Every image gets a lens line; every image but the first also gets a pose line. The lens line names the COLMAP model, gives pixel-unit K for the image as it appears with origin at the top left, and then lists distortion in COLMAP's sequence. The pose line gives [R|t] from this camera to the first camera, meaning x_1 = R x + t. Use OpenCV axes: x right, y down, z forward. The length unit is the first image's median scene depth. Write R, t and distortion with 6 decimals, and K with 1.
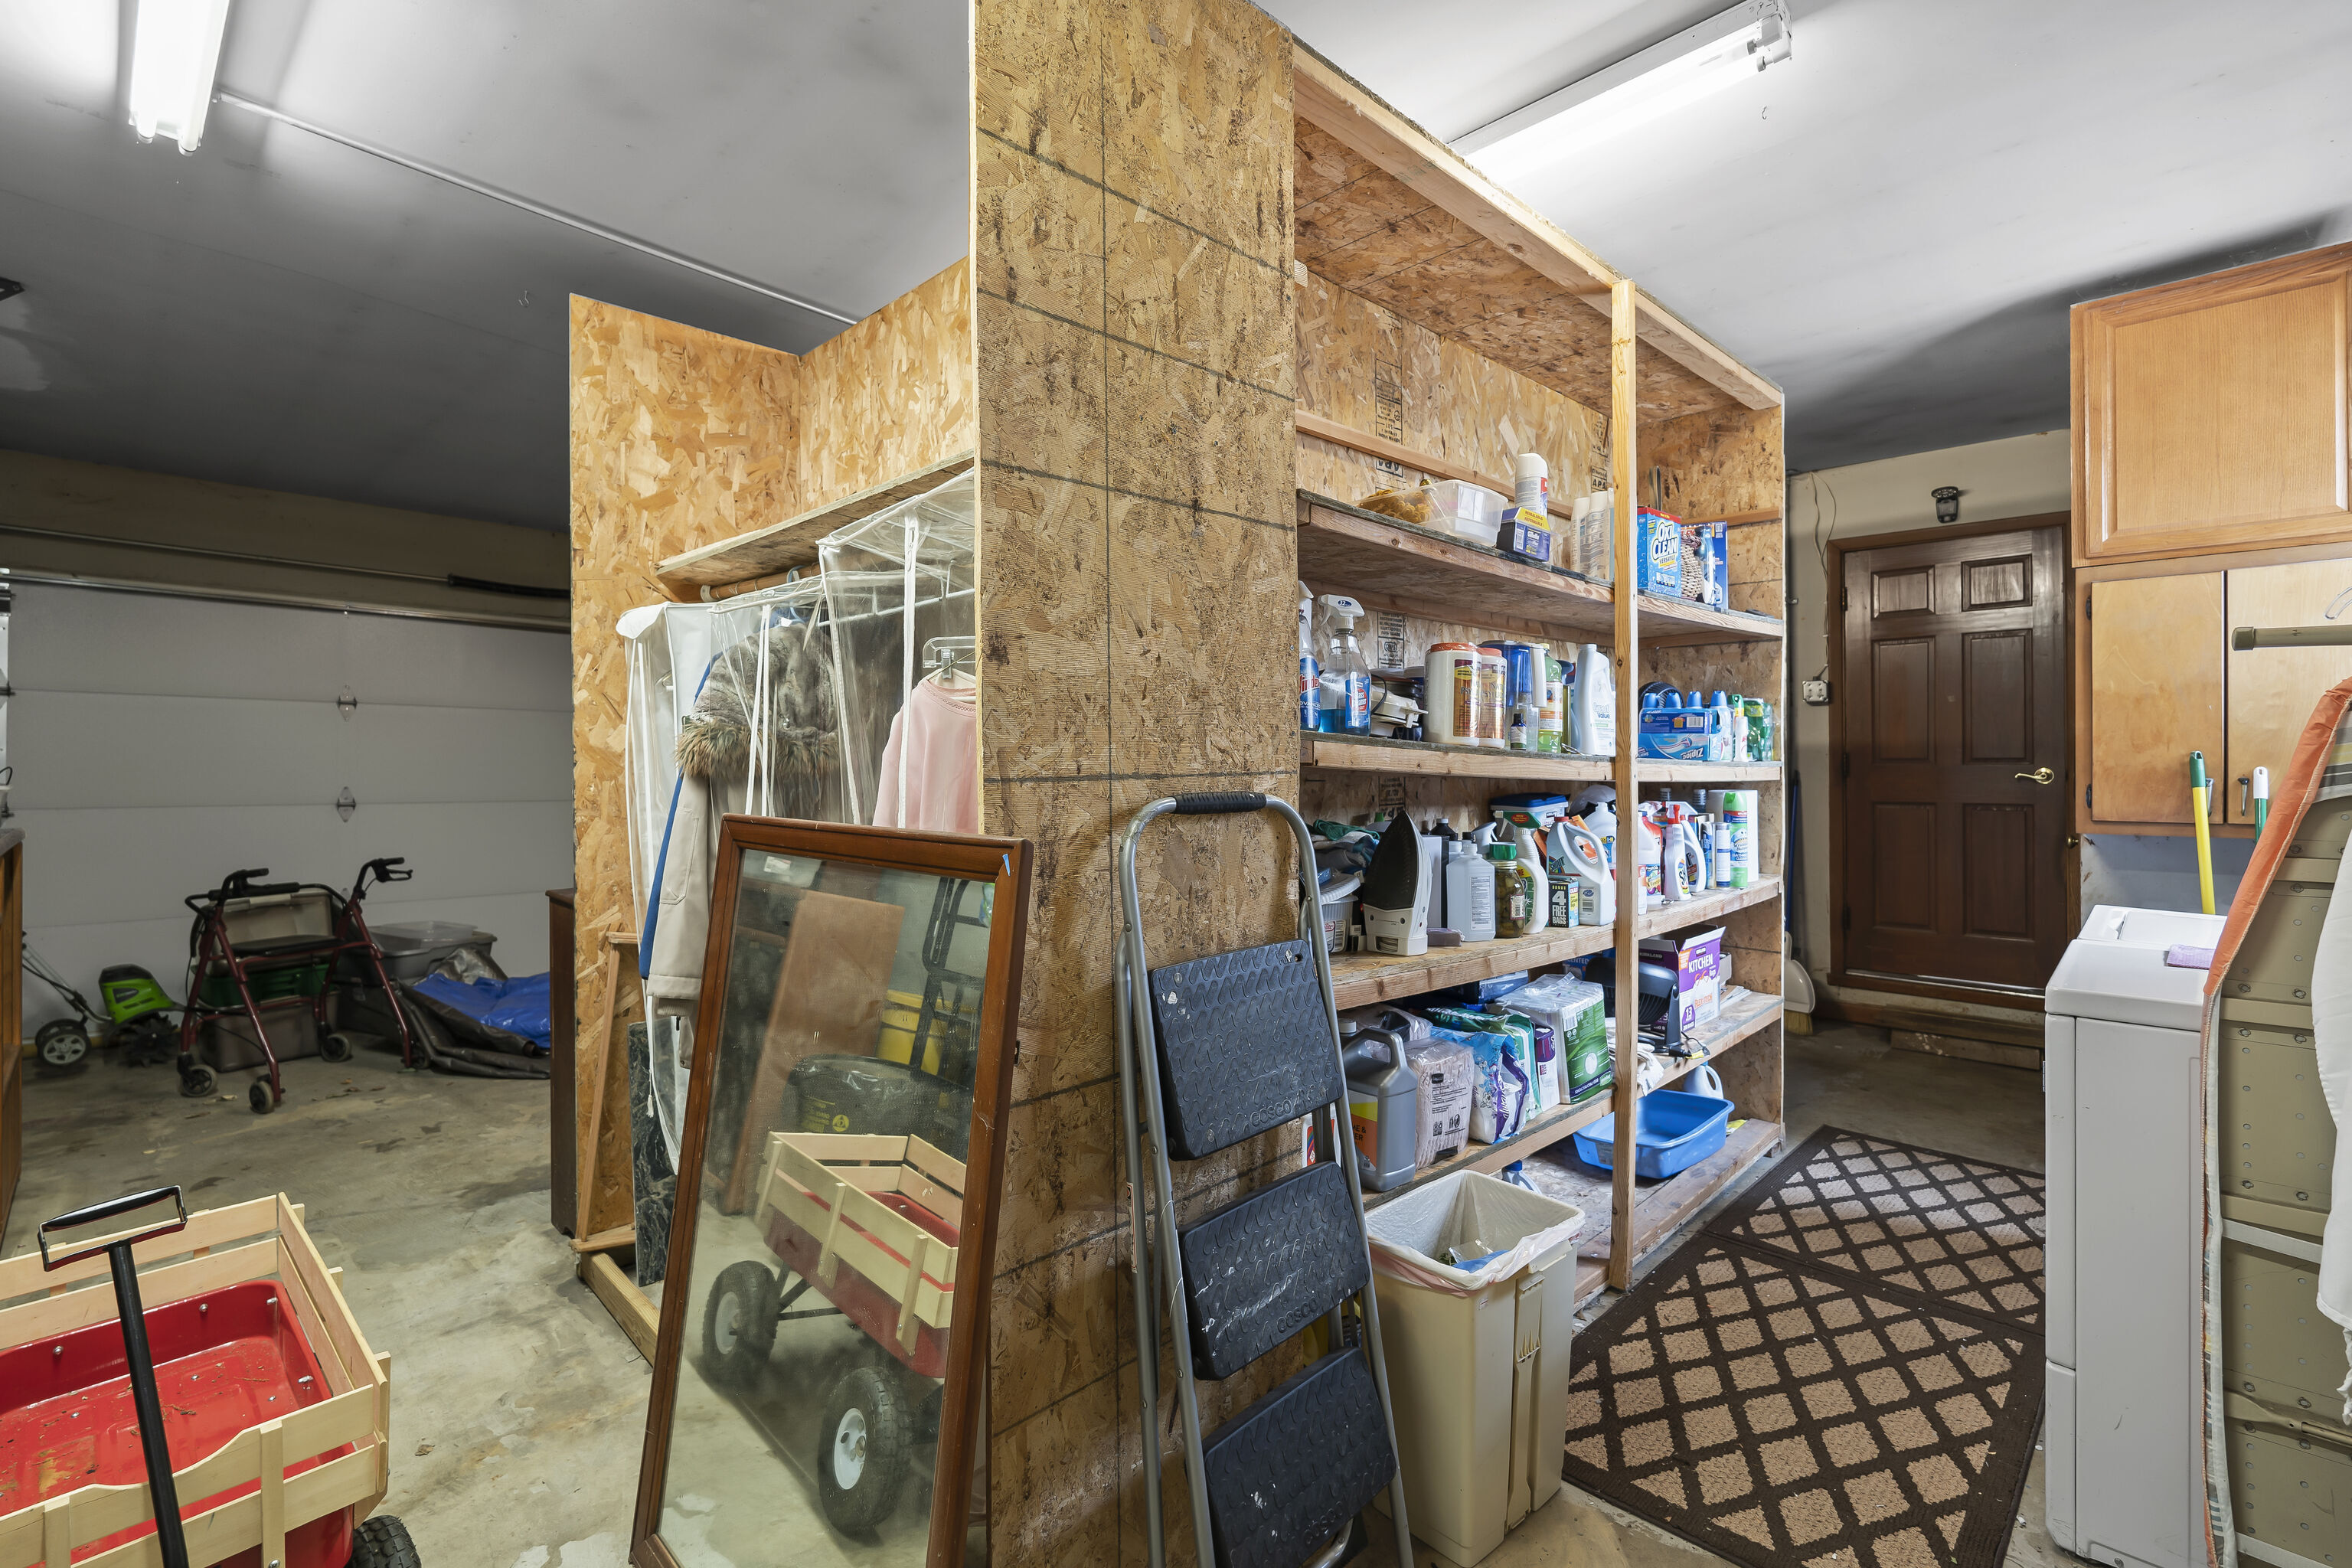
lens RADIAL K [[1052.8, 0, 1180.9], [0, 1052.8, 775.4], [0, 0, 1]] dist [-0.006796, 0.001117]
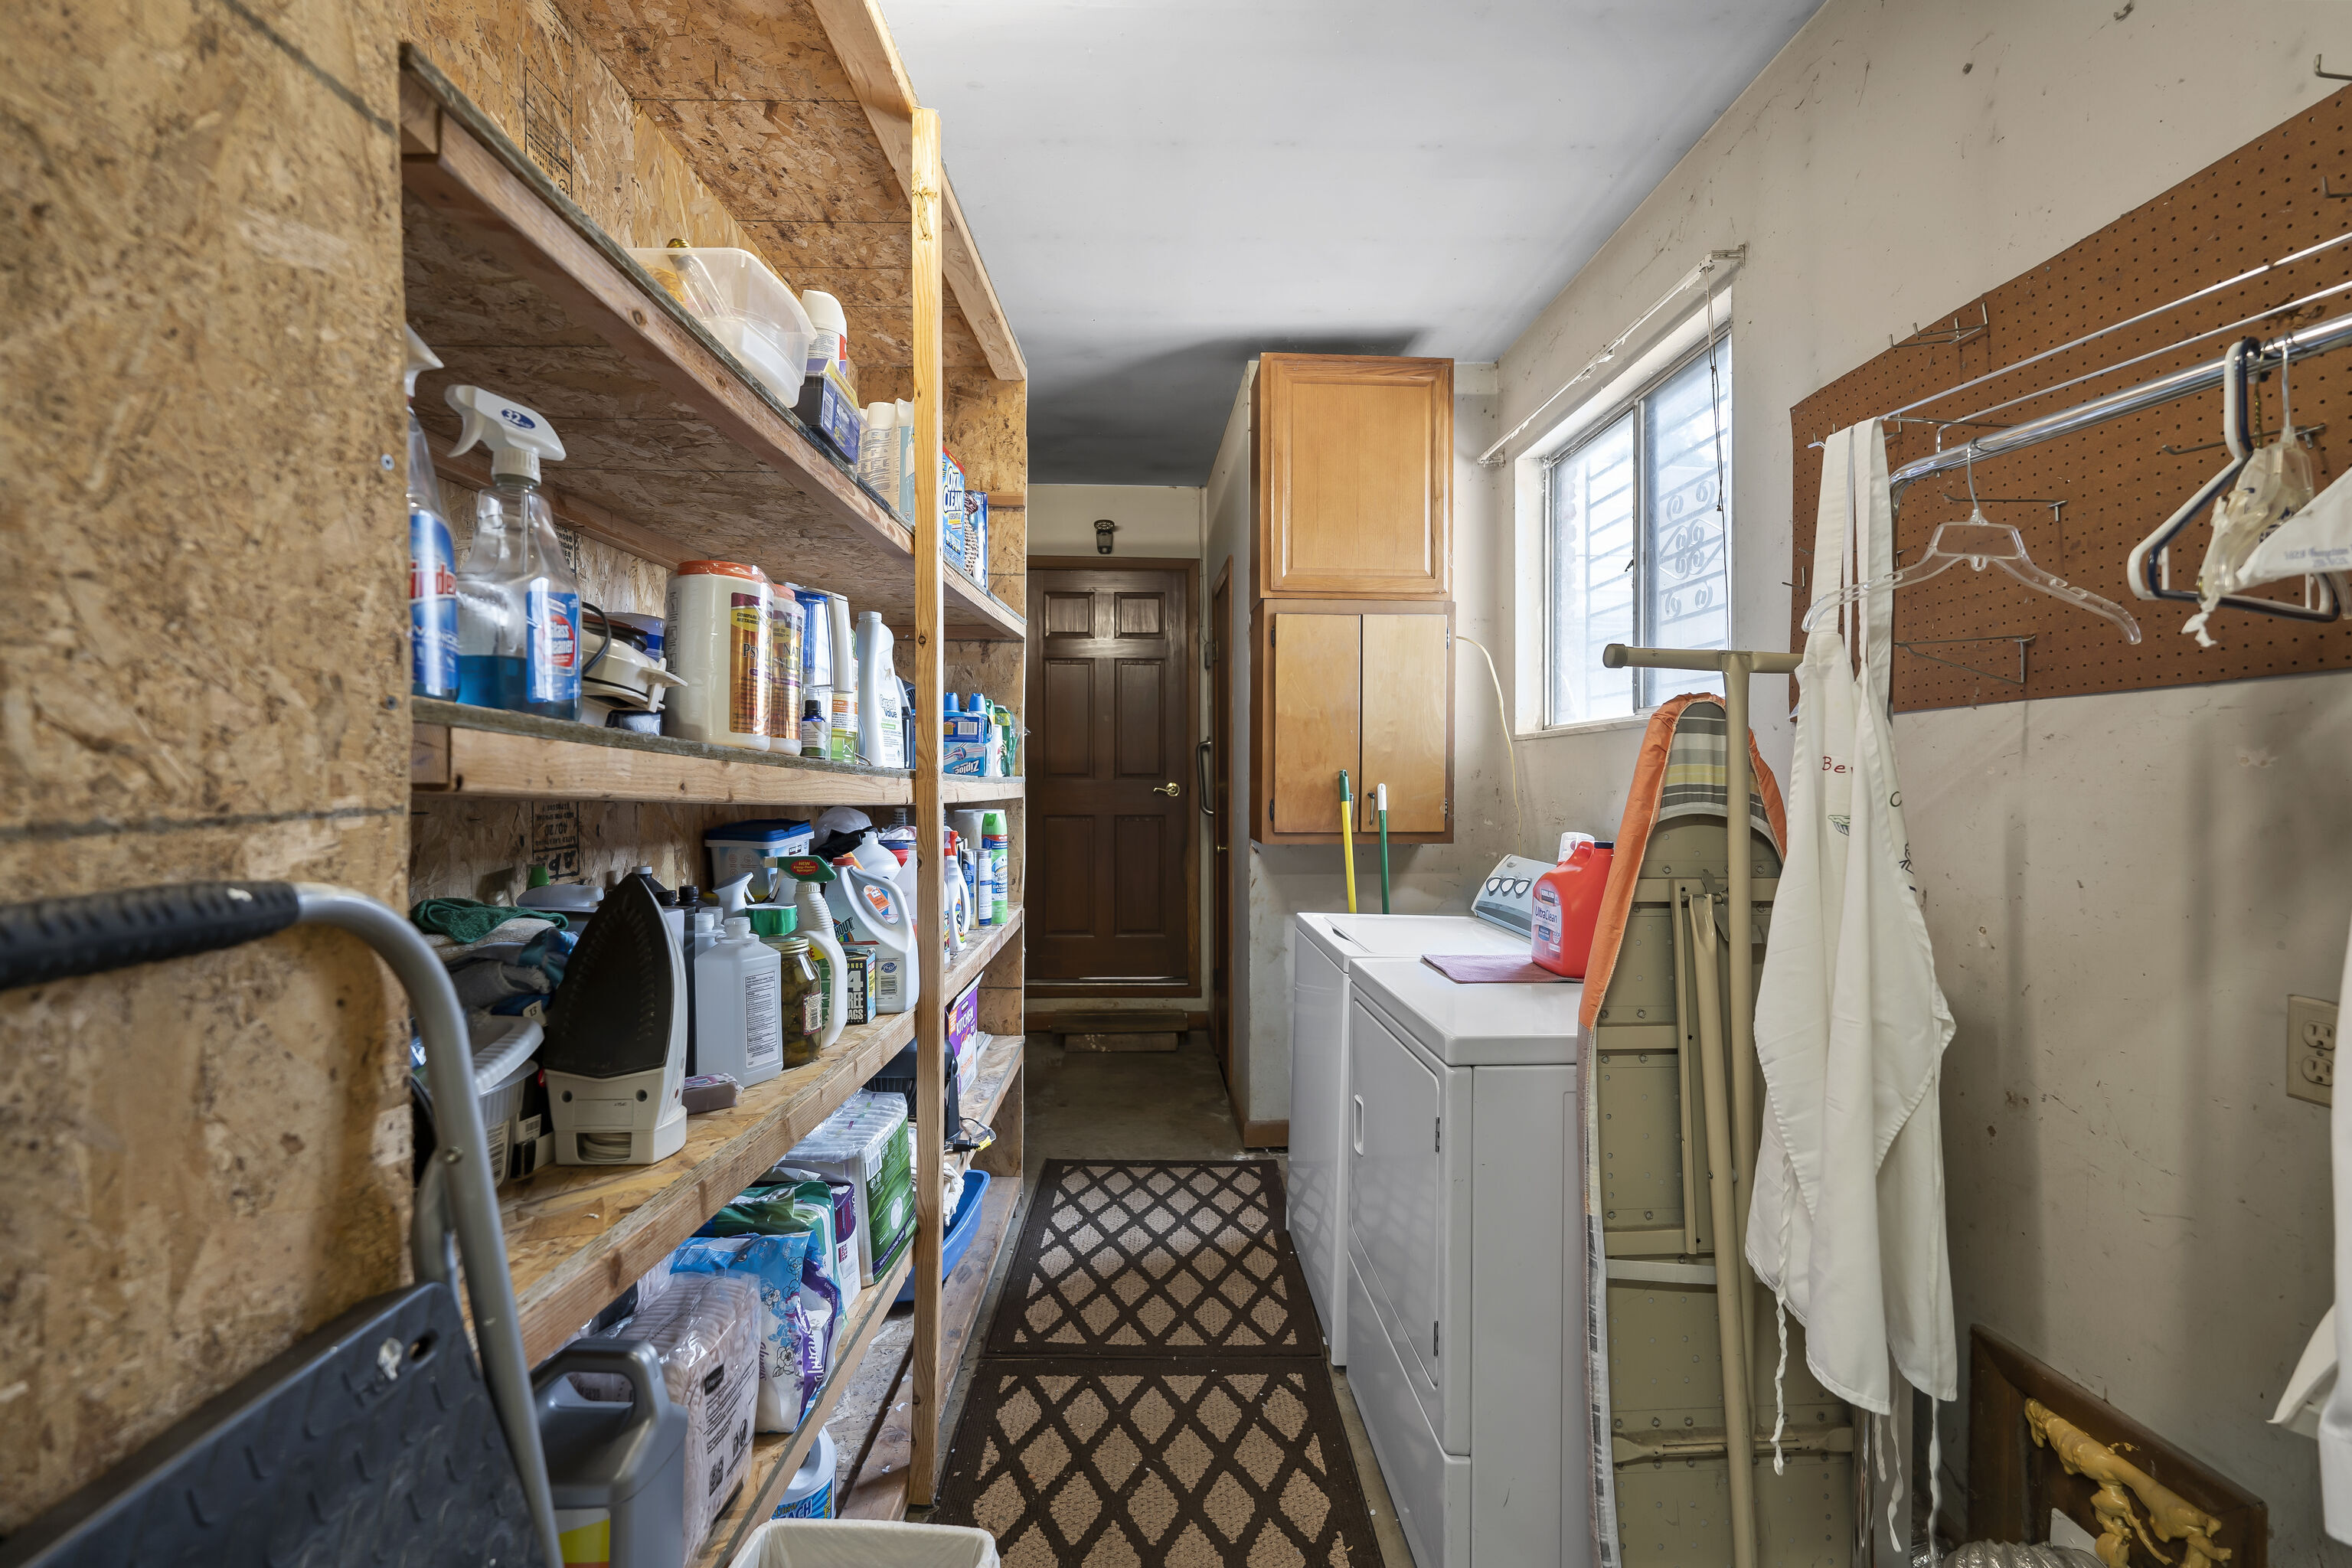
lens RADIAL K [[1052.8, 0, 1191.0], [0, 1052.8, 788.8], [0, 0, 1]] dist [-0.006796, 0.001117]
pose [[0.691389, -0.004179, 0.722471, 0.024561], [0.002882, 0.999991, 0.003026, -0.007177], [-0.722477, -0.000010, 0.691395, 0.372028]]
